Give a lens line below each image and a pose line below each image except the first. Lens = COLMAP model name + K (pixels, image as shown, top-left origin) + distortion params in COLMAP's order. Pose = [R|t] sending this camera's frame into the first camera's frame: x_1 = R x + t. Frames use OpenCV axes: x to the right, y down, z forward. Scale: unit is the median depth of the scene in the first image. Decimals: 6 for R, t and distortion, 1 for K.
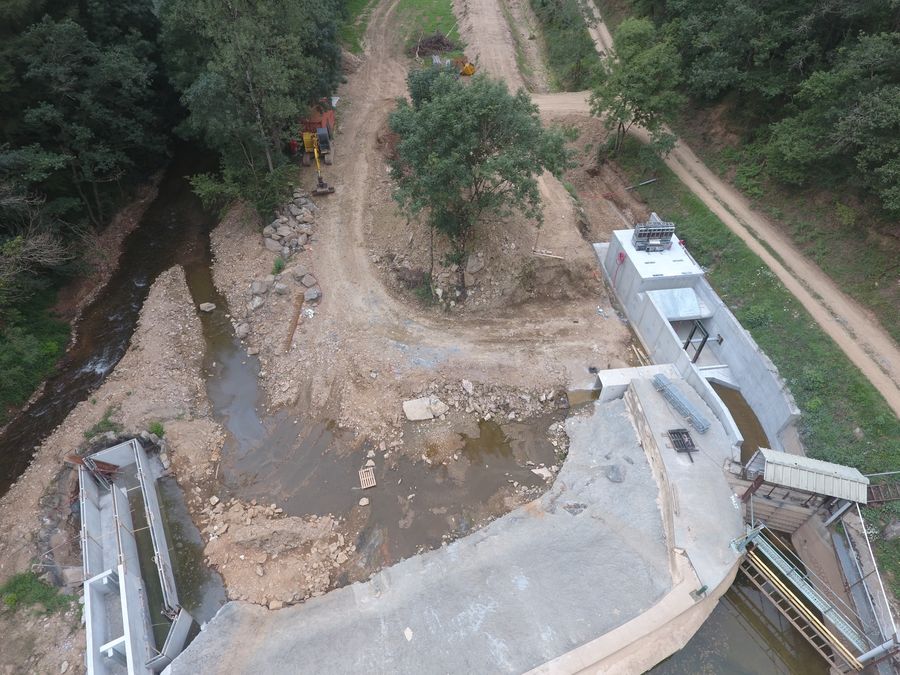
lens RADIAL K [[528.1, 0, 451.7], [0, 528.1, 337.5], [0, 0, 1]] dist [-0.000910, -0.002224]
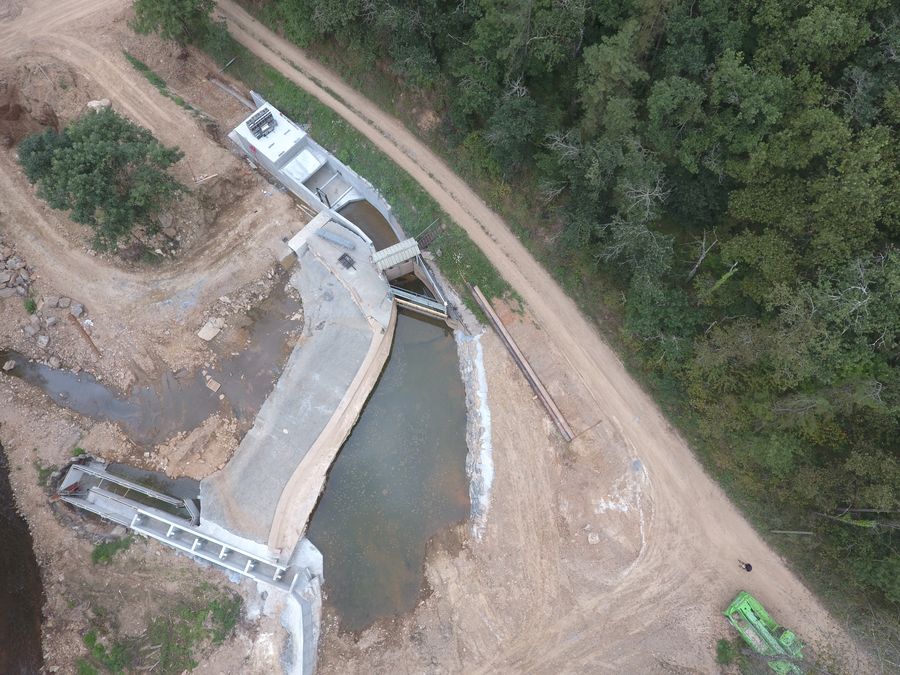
lens RADIAL K [[528.1, 0, 451.7], [0, 528.1, 337.5], [0, 0, 1]] dist [-0.000910, -0.002224]
pose [[0.756342, -0.628290, 0.182204, 0.181325], [0.461075, 0.709571, 0.532840, -0.346249], [-0.464065, -0.319000, 0.826367, -0.617193]]
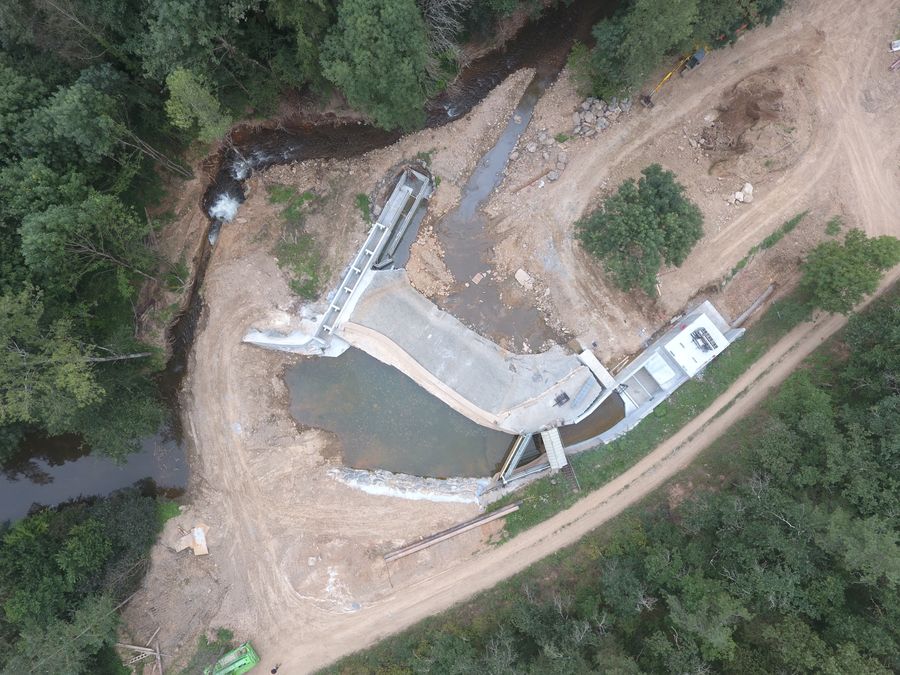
lens RADIAL K [[528.1, 0, 451.7], [0, 528.1, 337.5], [0, 0, 1]] dist [-0.000910, -0.002224]
pose [[0.532303, 0.845889, -0.033557, 0.049859], [-0.592205, 0.400405, 0.699263, -0.947907], [0.604935, -0.352347, 0.714076, -0.589281]]
